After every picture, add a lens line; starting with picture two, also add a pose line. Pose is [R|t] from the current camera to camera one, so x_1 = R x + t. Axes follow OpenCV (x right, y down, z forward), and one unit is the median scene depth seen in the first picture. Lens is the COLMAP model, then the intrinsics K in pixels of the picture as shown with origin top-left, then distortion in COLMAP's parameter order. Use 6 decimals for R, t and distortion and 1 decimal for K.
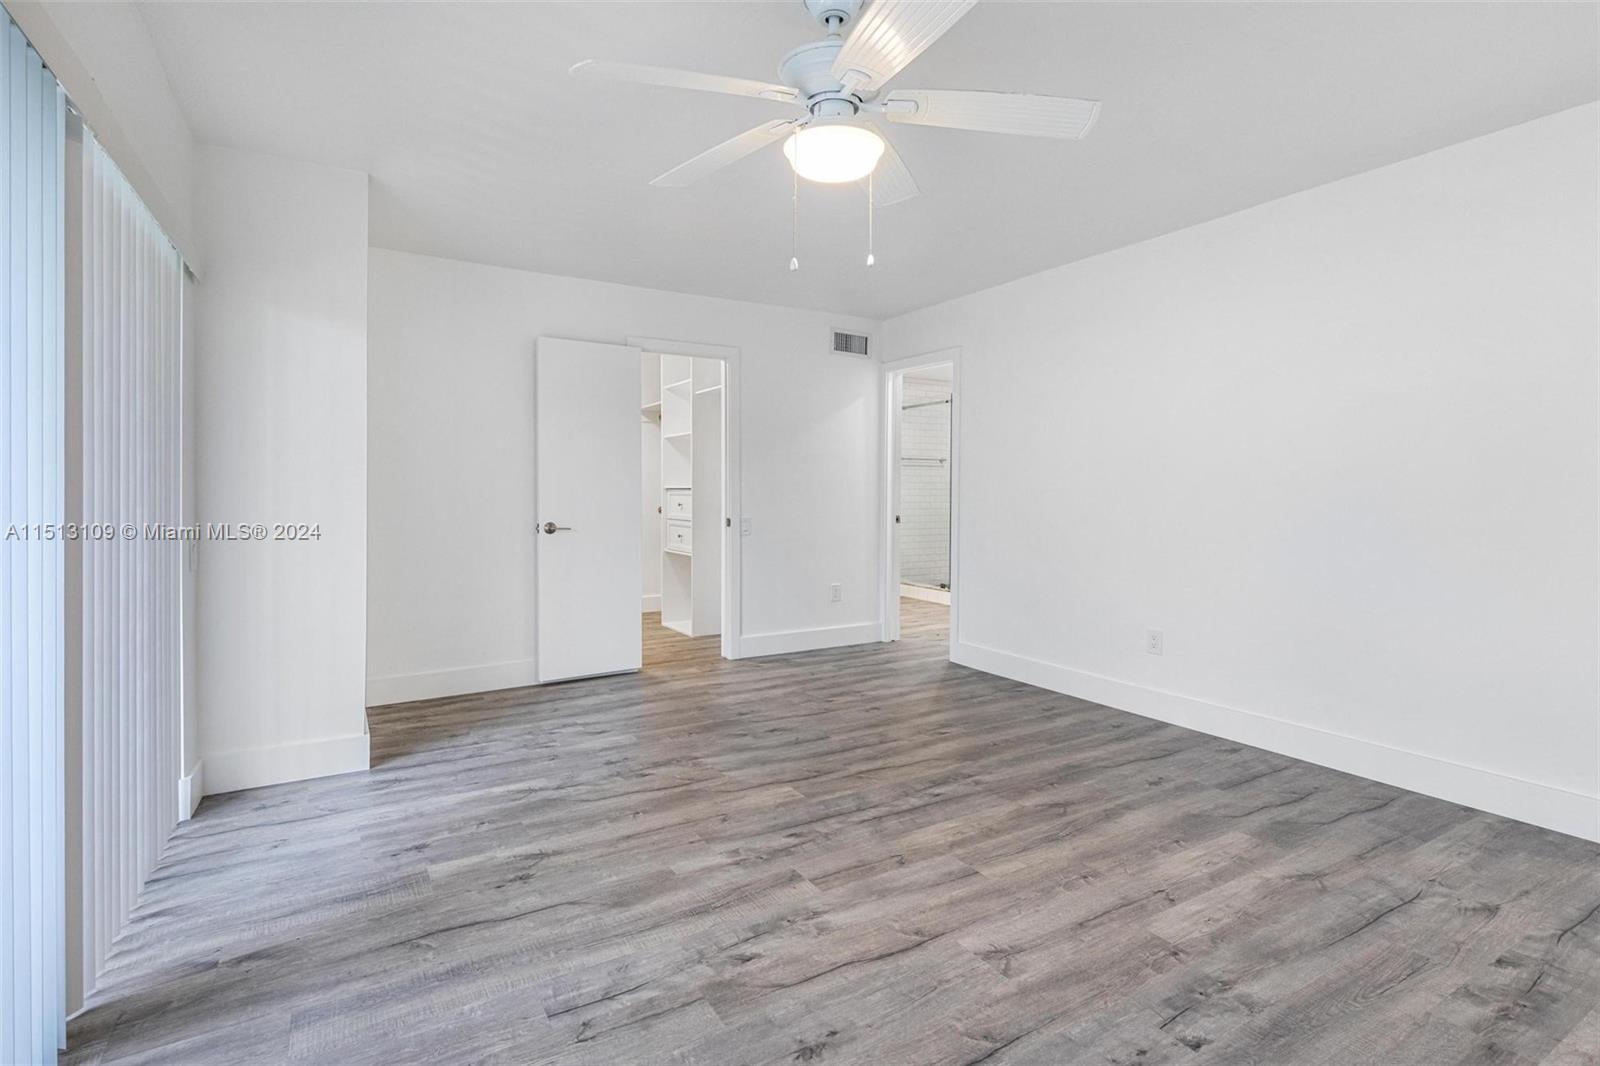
lens RADIAL K [[750.9, 0, 829.6], [0, 750.9, 502.4], [0, 0, 1]] dist [0.005520, -0.001872]
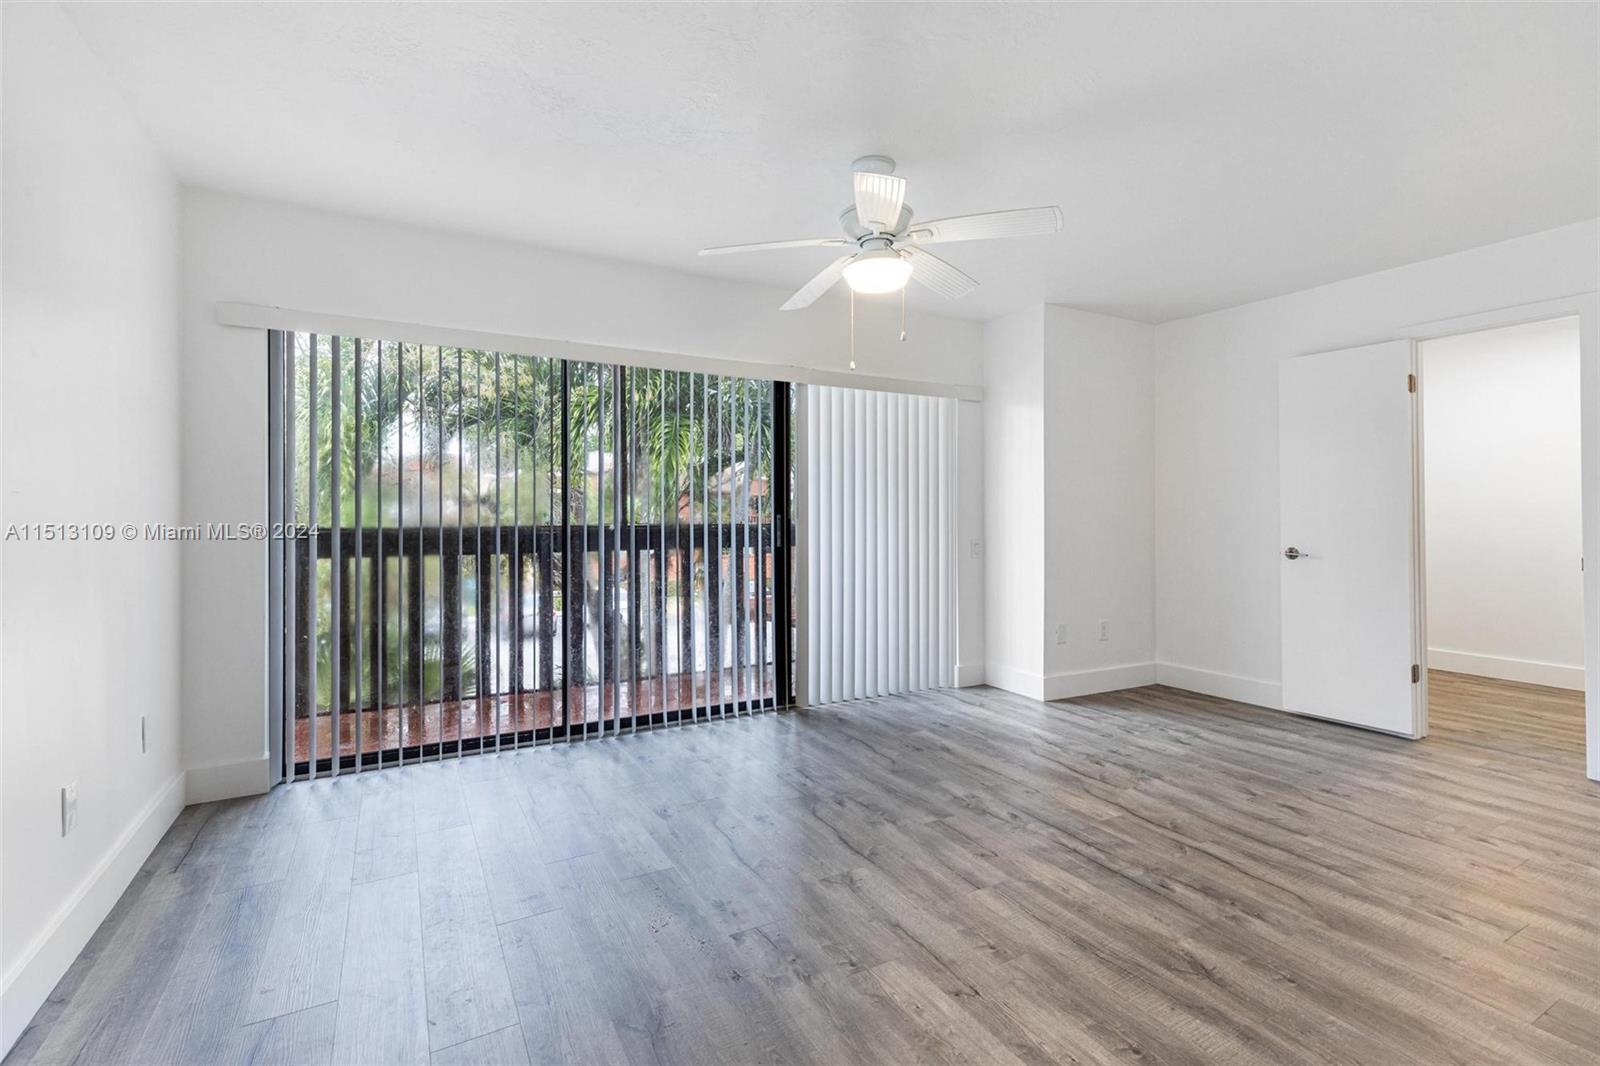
lens RADIAL K [[750.9, 0, 800.8], [0, 750.9, 520.6], [0, 0, 1]] dist [0.005520, -0.001872]
pose [[-0.041420, 0.009890, -0.999093, 0.992326], [-0.018420, 0.999774, 0.010661, -0.010571], [0.998972, 0.018844, -0.041228, 0.642791]]
